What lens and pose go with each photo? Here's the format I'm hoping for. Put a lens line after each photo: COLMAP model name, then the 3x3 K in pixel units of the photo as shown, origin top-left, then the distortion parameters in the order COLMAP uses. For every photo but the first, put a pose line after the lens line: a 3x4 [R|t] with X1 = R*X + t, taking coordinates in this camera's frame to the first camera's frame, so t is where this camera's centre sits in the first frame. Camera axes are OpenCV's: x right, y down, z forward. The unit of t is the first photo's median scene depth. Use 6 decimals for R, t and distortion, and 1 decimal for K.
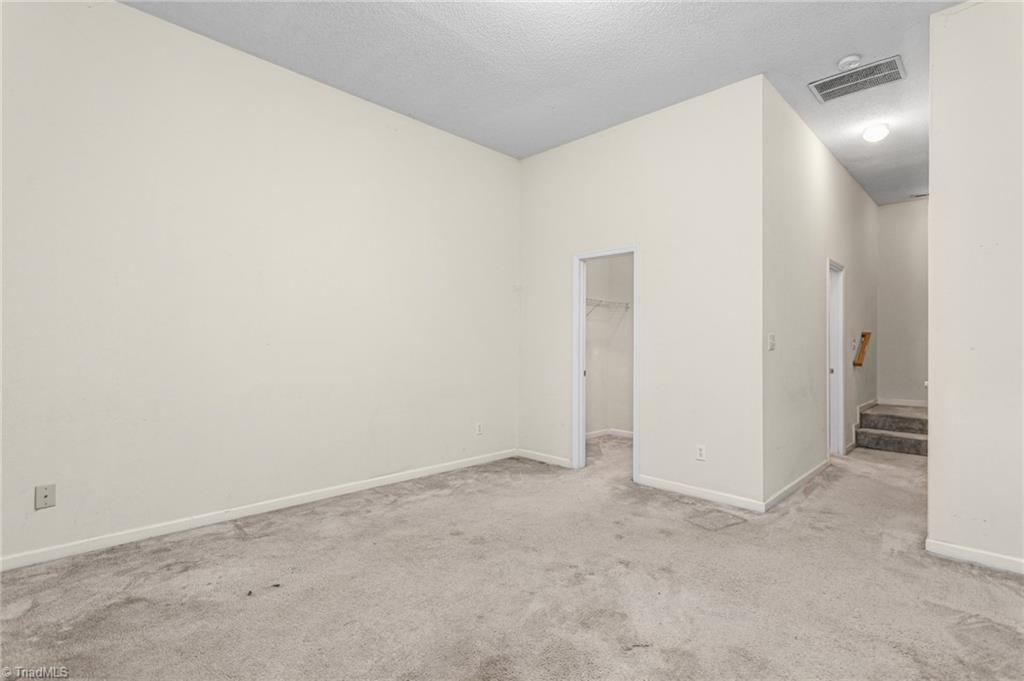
lens RADIAL K [[491.1, 0, 513.9], [0, 491.1, 348.2], [0, 0, 1]] dist [0.000926, 0.001347]
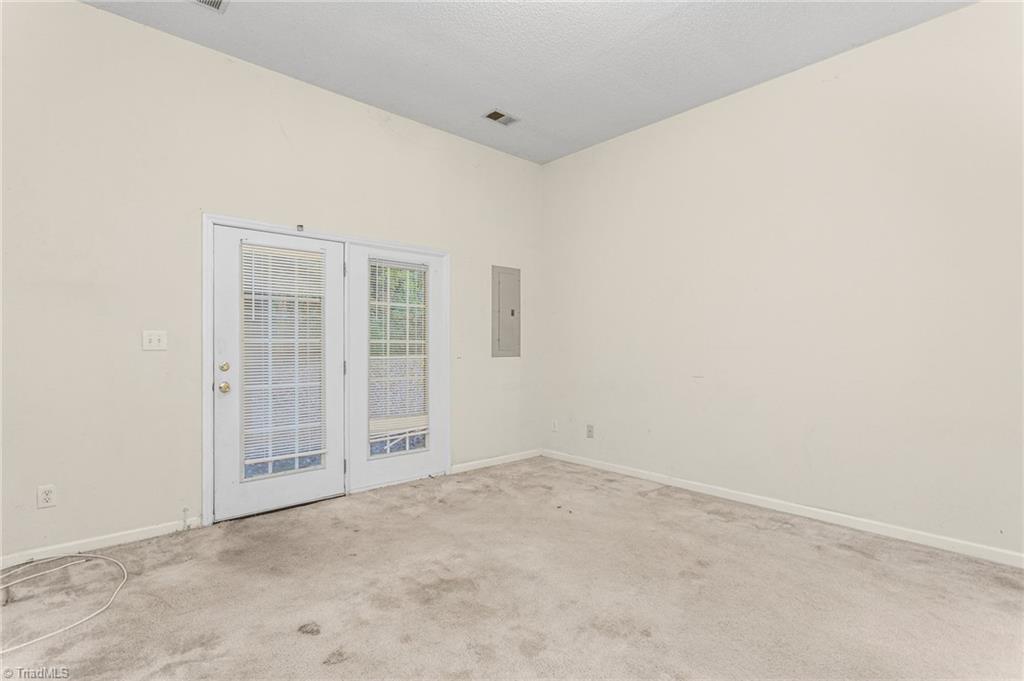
lens RADIAL K [[491.1, 0, 509.2], [0, 491.1, 344.8], [0, 0, 1]] dist [0.000926, 0.001347]
pose [[-0.053570, 0.003170, -0.998559, 0.802912], [-0.002517, 0.999991, 0.003309, -0.029649], [0.998561, 0.002690, -0.053561, 0.683817]]
